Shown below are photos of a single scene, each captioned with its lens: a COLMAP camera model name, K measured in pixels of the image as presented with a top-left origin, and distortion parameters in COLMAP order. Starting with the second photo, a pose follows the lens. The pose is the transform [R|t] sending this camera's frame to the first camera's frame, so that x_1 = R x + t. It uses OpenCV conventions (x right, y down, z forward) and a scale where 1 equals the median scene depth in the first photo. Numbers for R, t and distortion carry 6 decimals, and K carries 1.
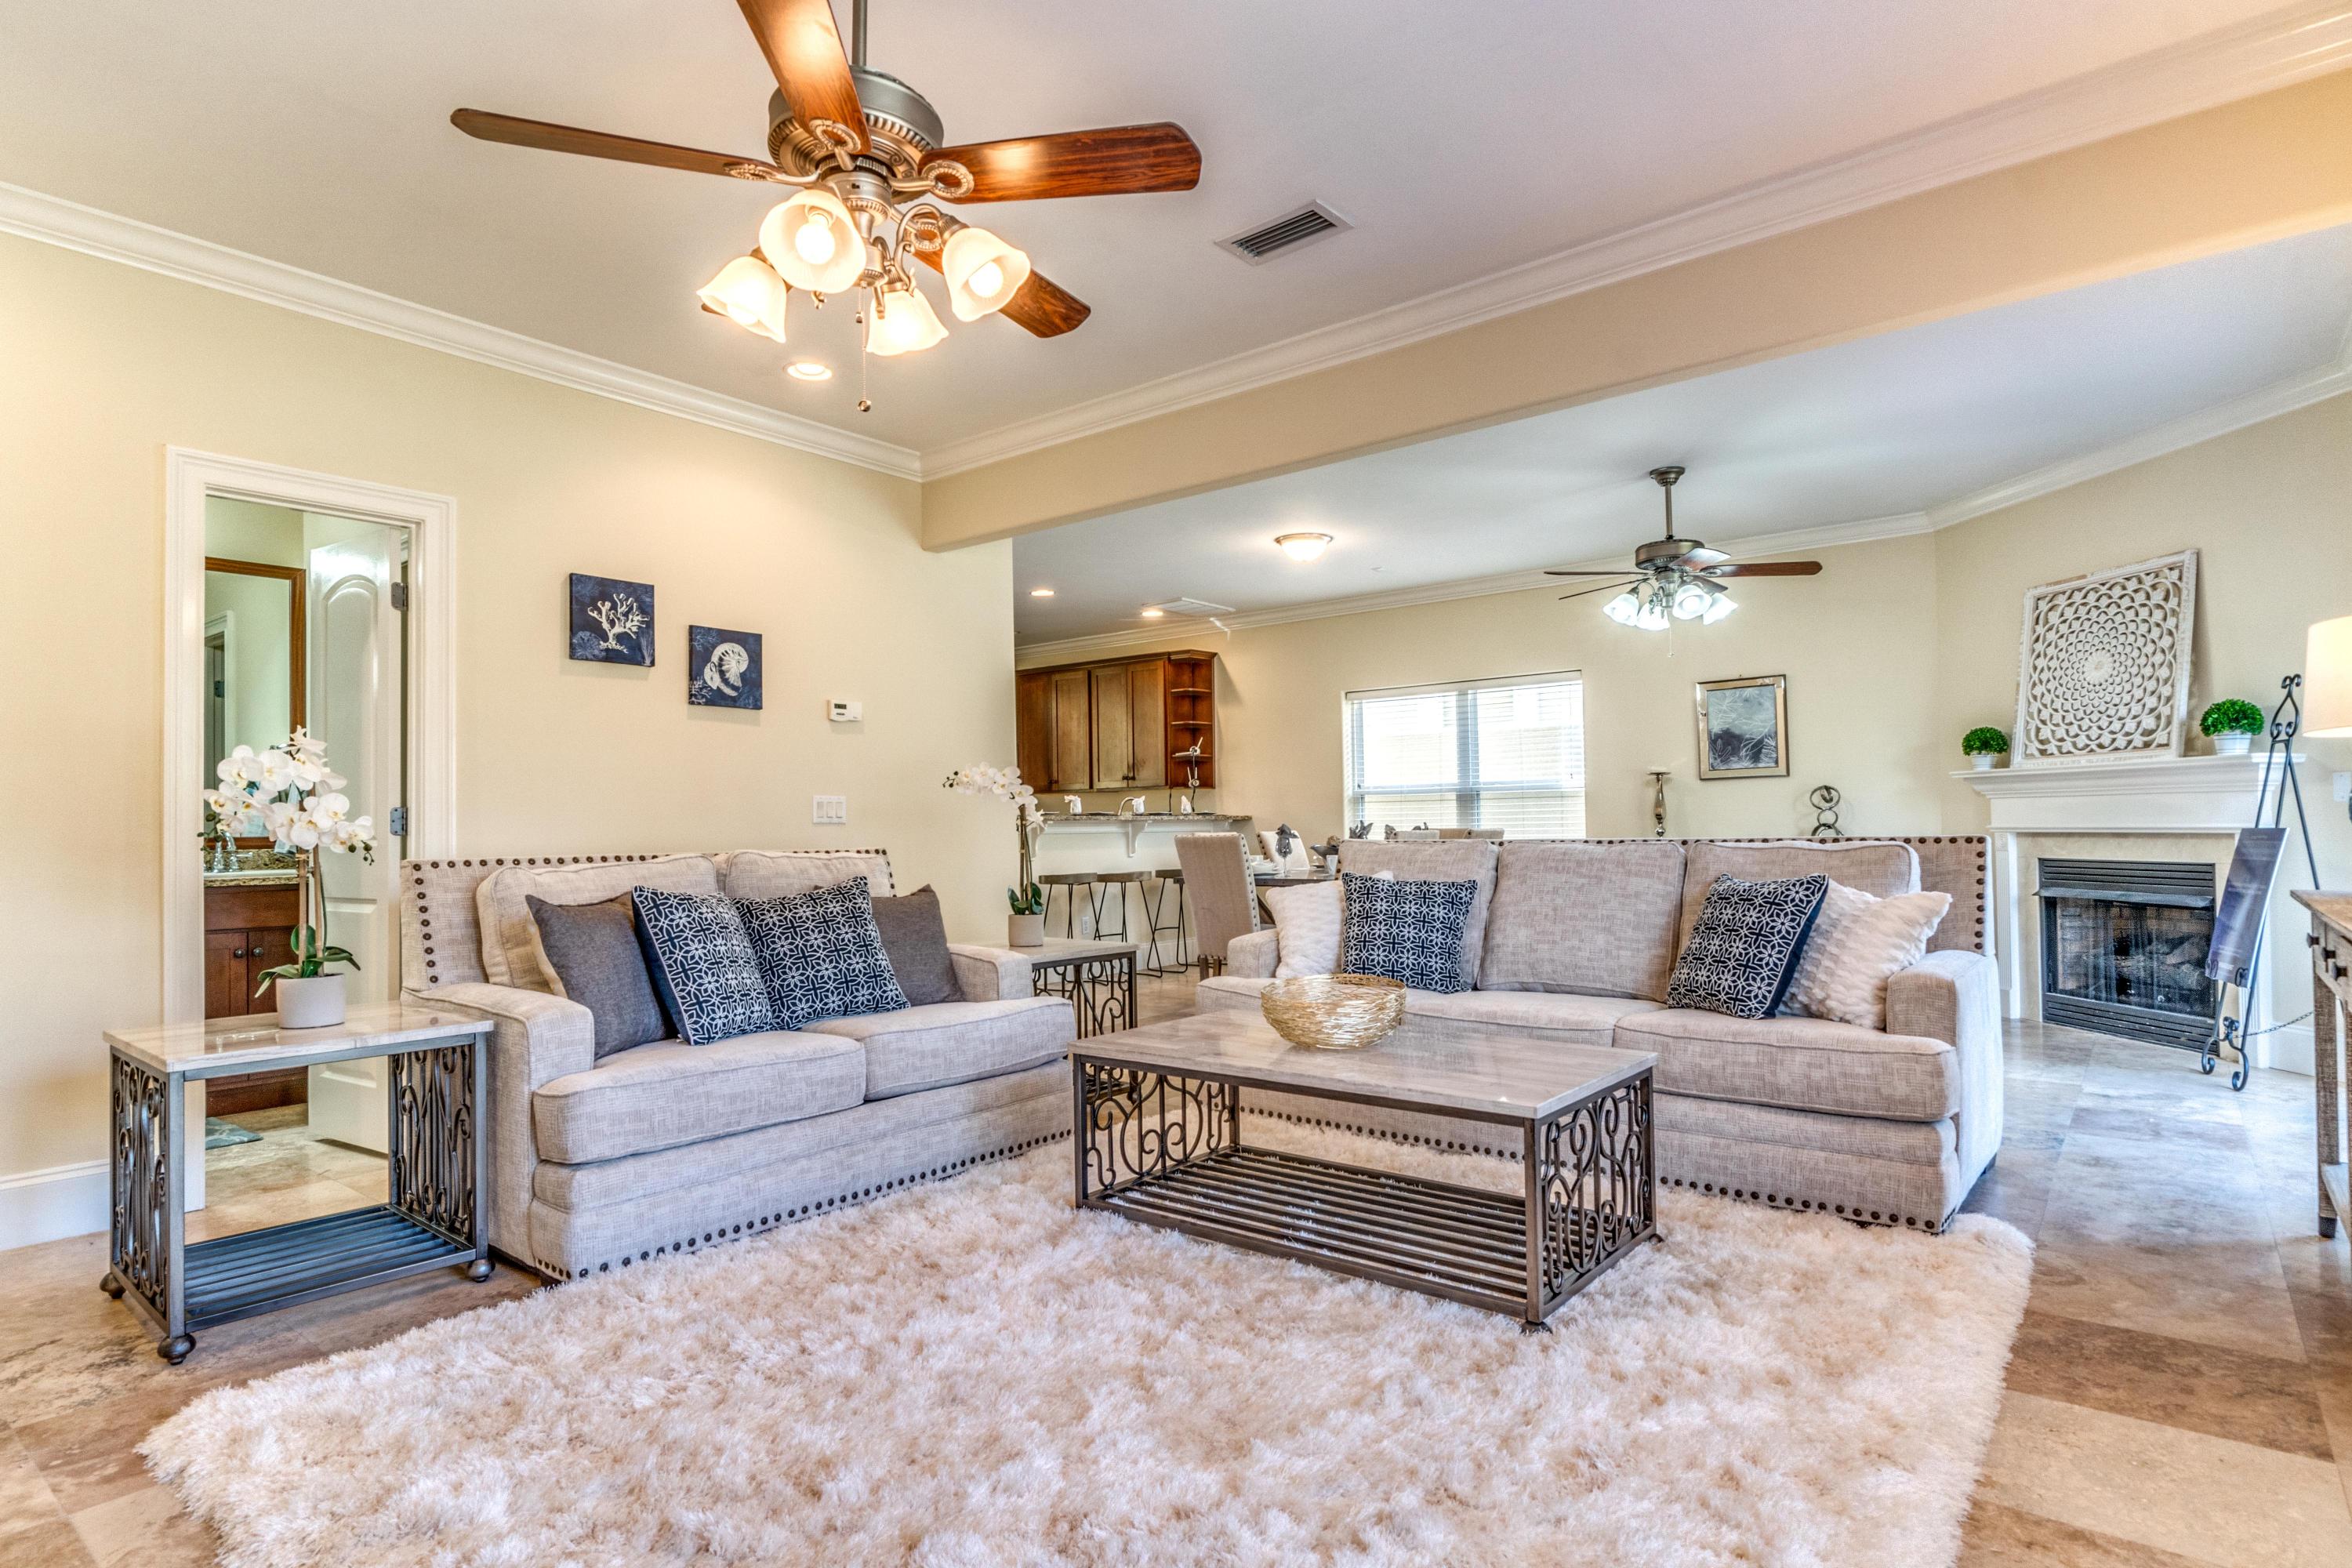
lens RADIAL K [[1232.5, 0, 1153.5], [0, 1232.5, 804.6], [0, 0, 1]] dist [-0.005709, 0.002522]
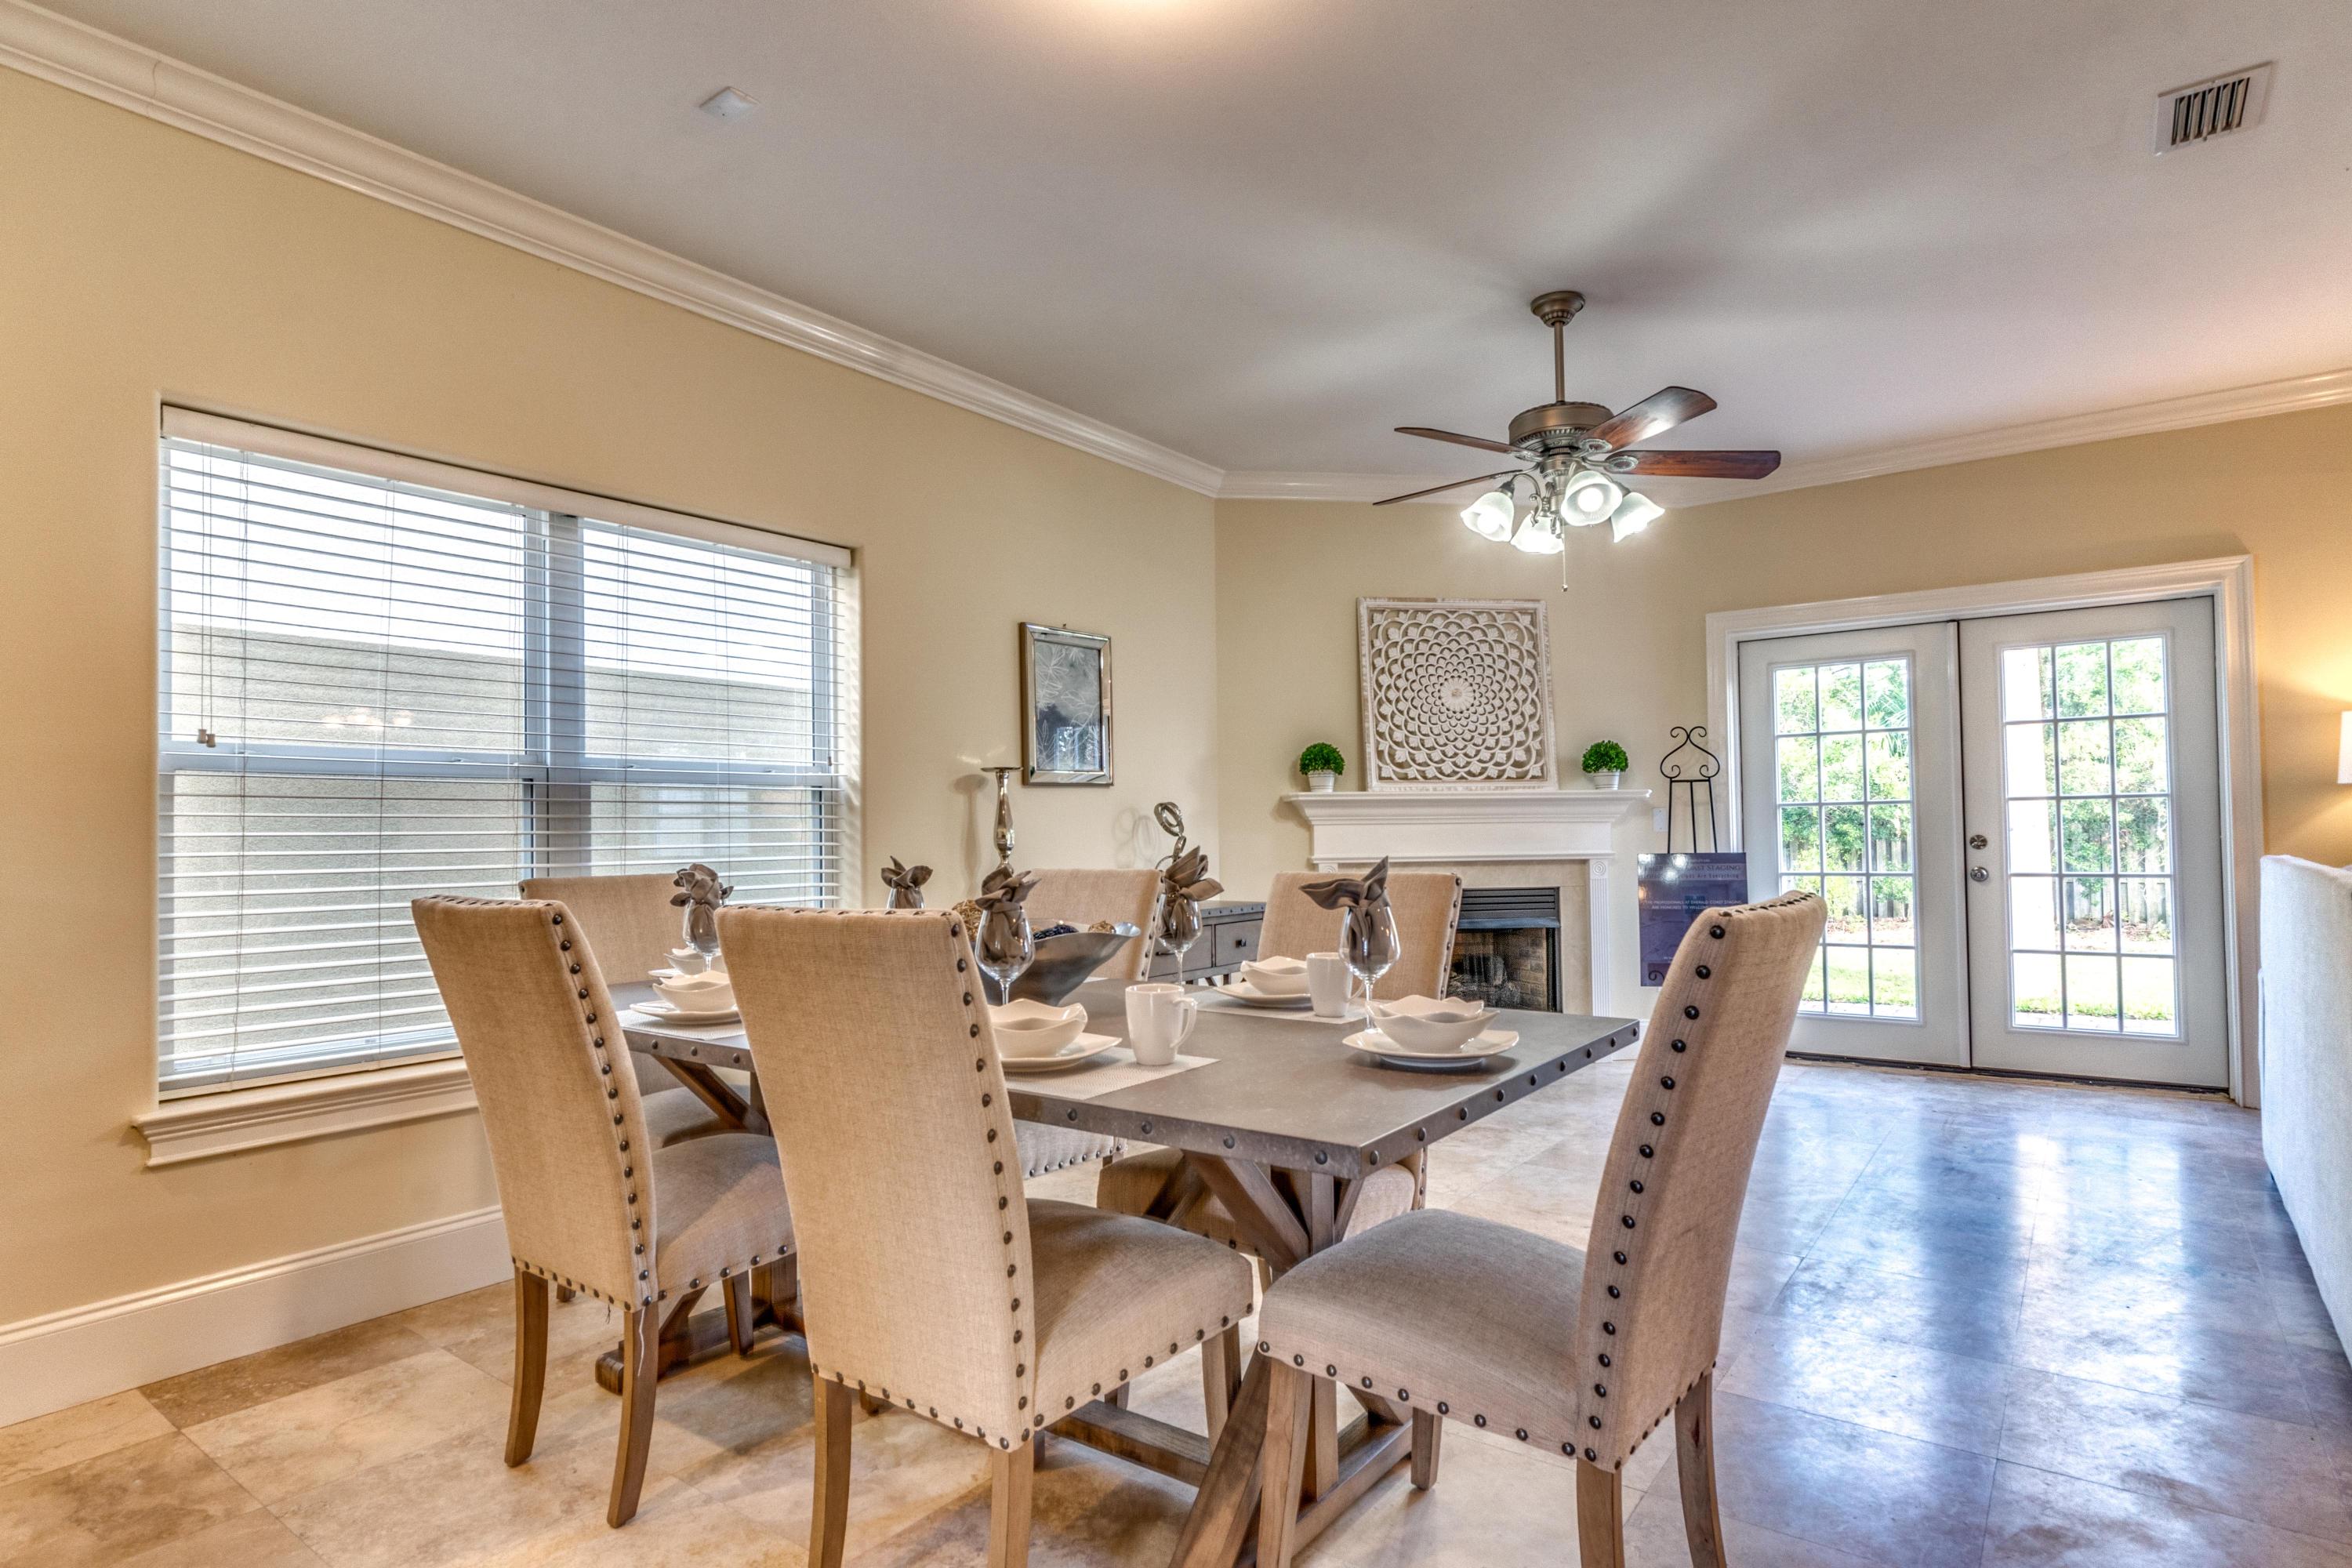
lens RADIAL K [[1232.5, 0, 1138.9], [0, 1232.5, 816.5], [0, 0, 1]] dist [-0.005709, 0.002522]
pose [[-0.041293, 0.029473, 0.998712, -0.227836], [-0.006199, 0.999538, -0.029754, 0.019415], [-0.999128, -0.007420, -0.041092, 1.388716]]
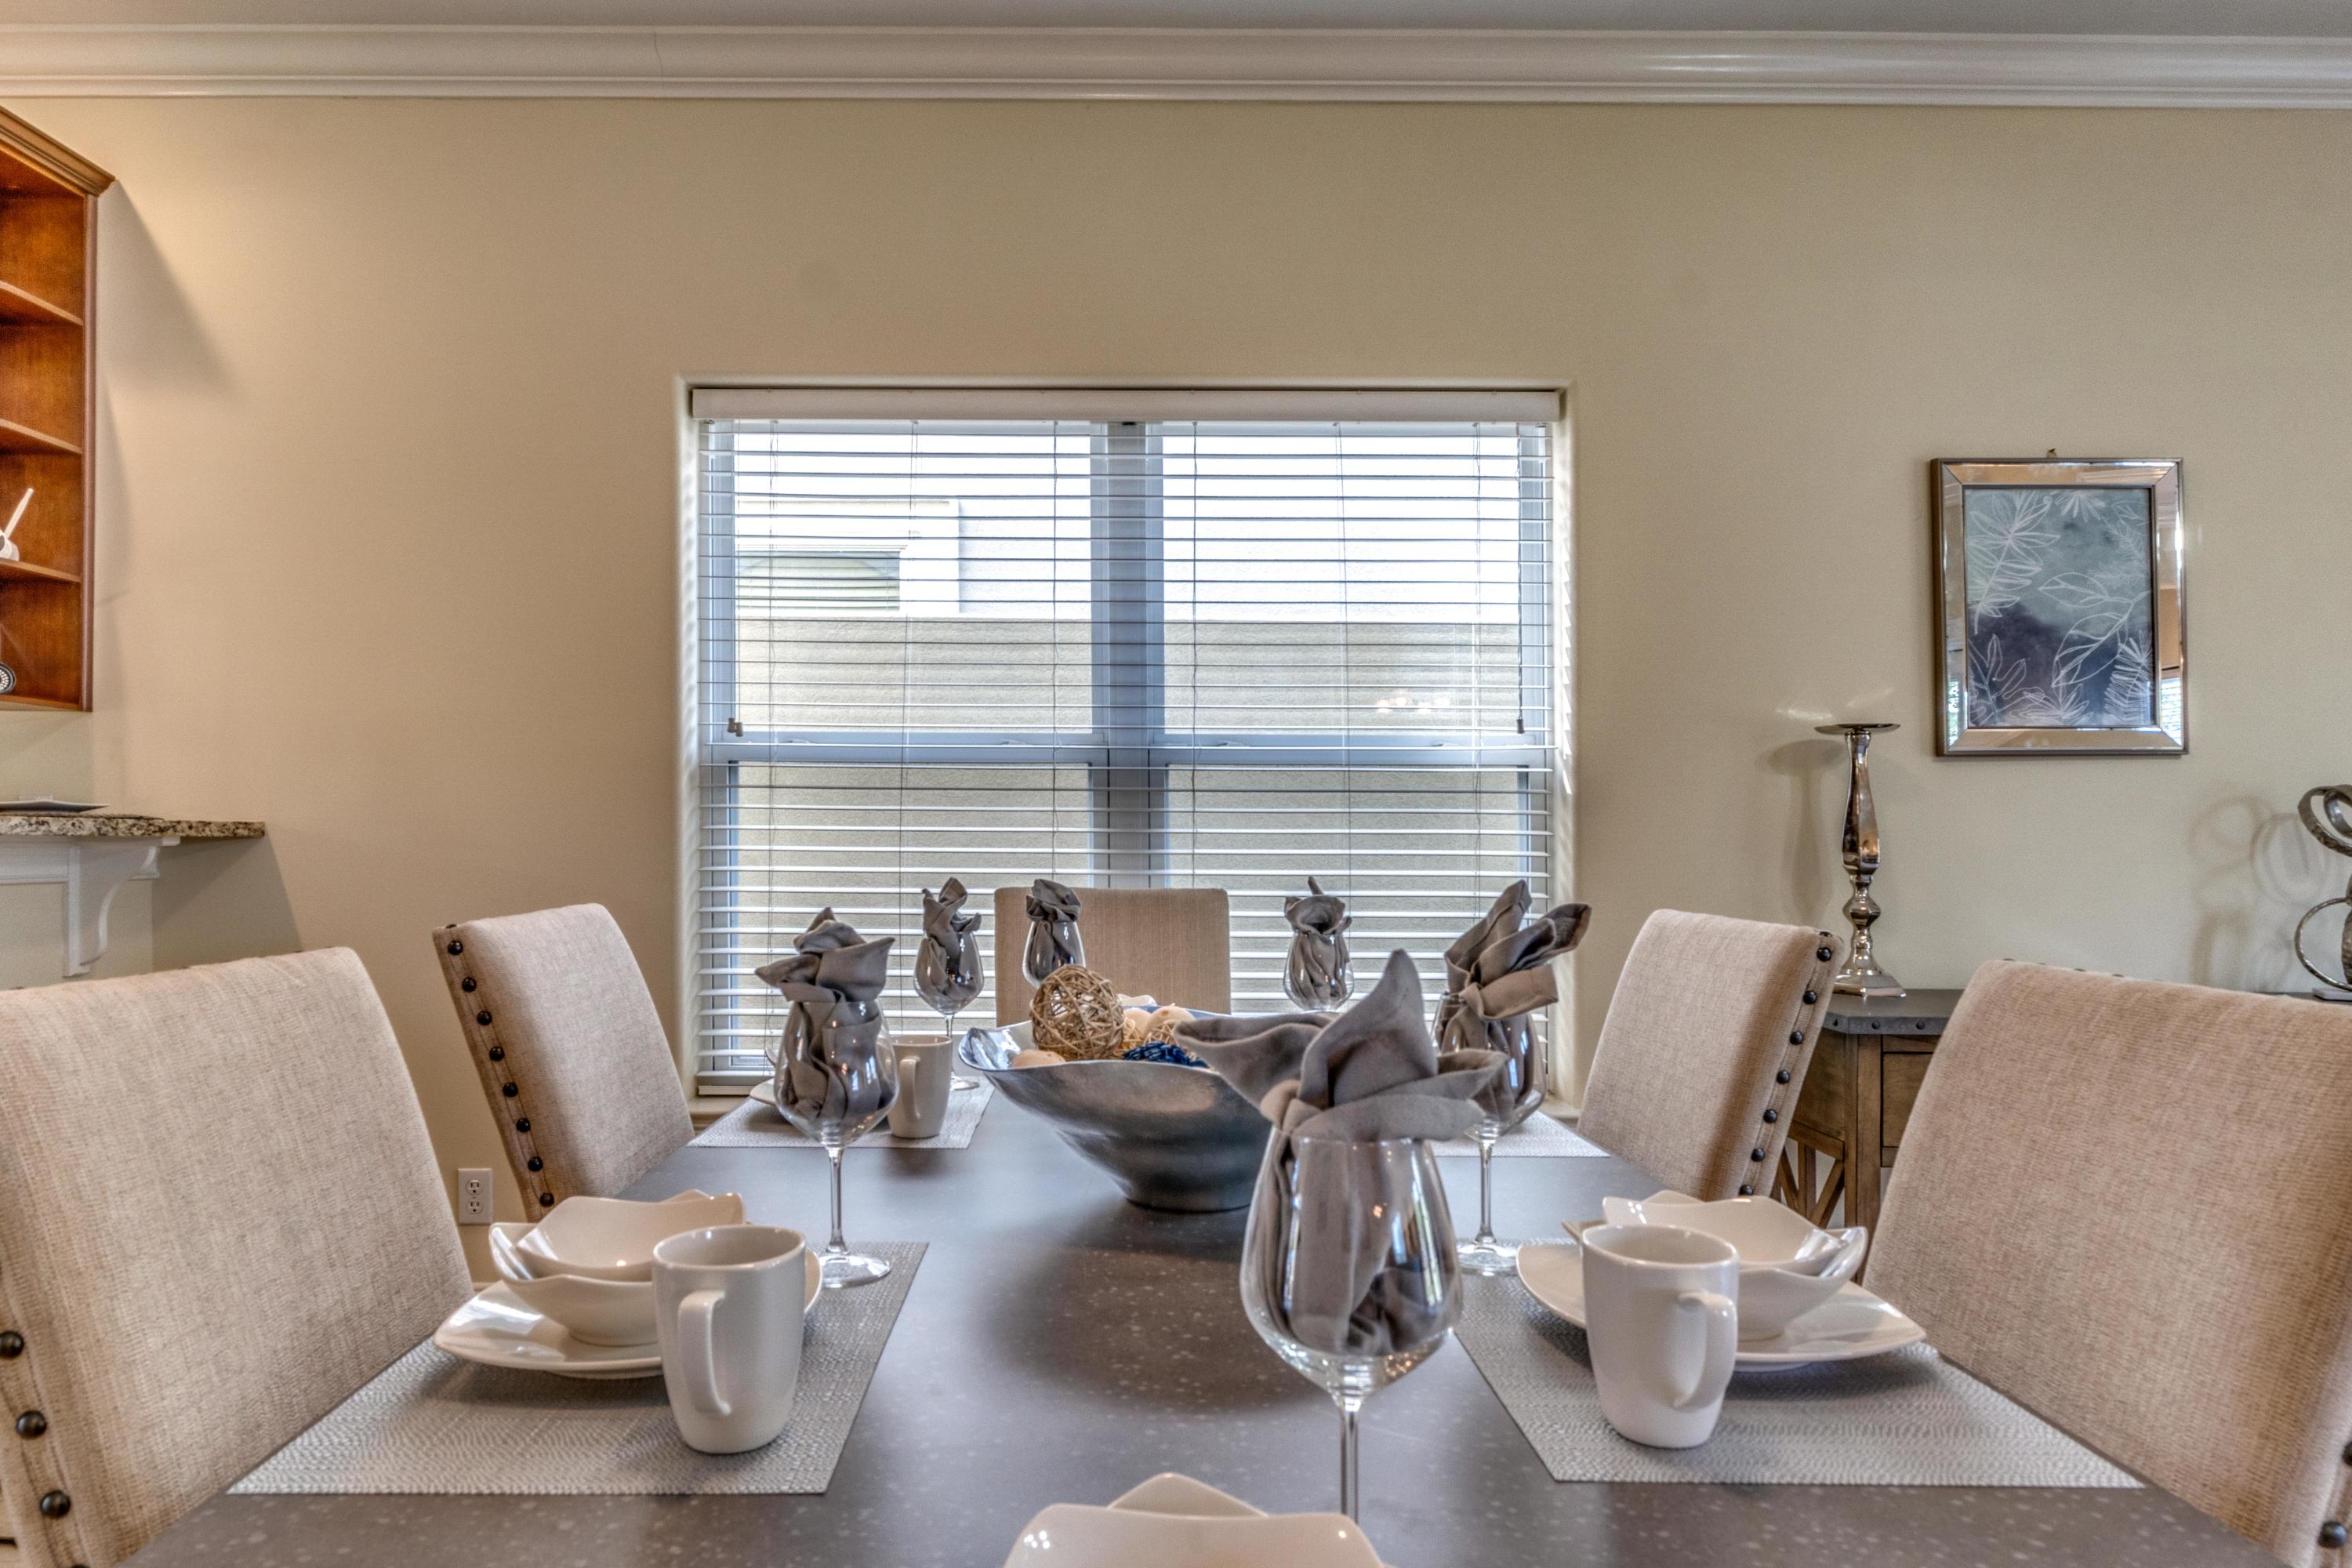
lens RADIAL K [[1562.6, 0, 1146.0], [0, 1562.6, 853.7], [0, 0, 1]] dist [-0.002811, -0.002594]
pose [[0.756009, 0.015248, 0.654384, 0.010535], [-0.030491, 0.999464, 0.011936, 0.012166], [-0.653851, -0.028976, 0.756068, 1.174877]]
